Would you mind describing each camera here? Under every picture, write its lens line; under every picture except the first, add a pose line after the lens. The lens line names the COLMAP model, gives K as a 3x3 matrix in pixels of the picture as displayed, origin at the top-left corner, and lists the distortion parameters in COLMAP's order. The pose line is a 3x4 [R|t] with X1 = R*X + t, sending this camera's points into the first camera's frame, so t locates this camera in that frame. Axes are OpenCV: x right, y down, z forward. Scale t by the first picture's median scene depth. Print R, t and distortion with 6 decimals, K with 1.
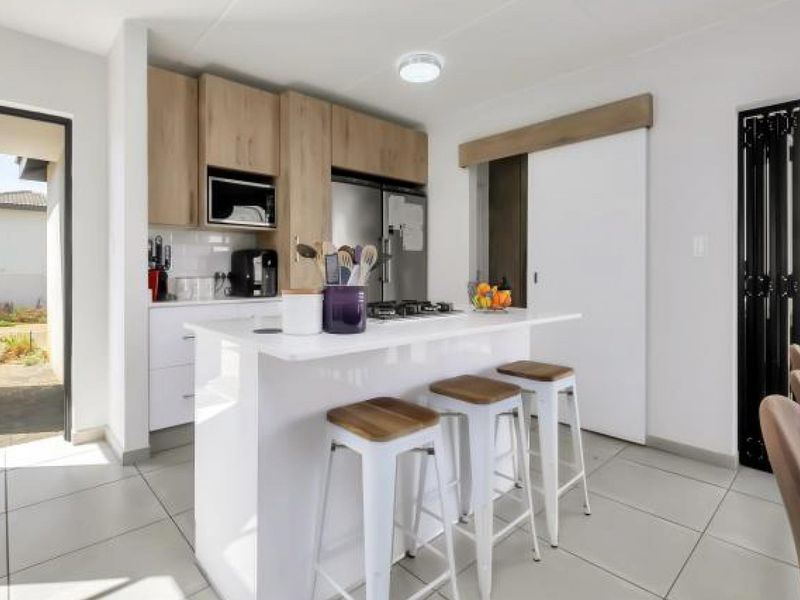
lens RADIAL K [[434.3, 0, 396.7], [0, 434.3, 281.5], [0, 0, 1]] dist [-0.001871, 0.000129]
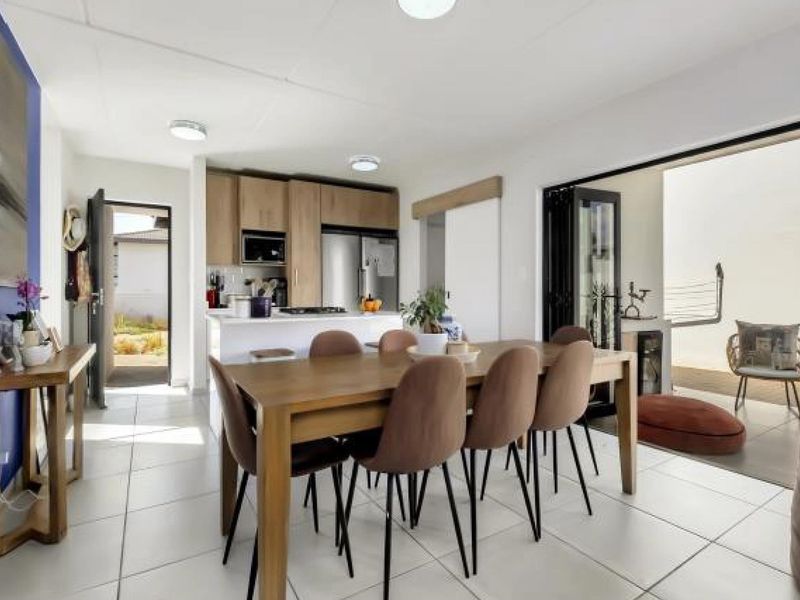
lens RADIAL K [[410.0, 0, 400.0], [0, 410.0, 300.0], [0, 0, 1]] dist [0.001694, 0.000212]
pose [[0.982283, 0.001084, -0.187398, 0.455969], [-0.001091, 0.999999, 0.000063, 0.009724], [0.187398, 0.000143, 0.982284, -0.447702]]
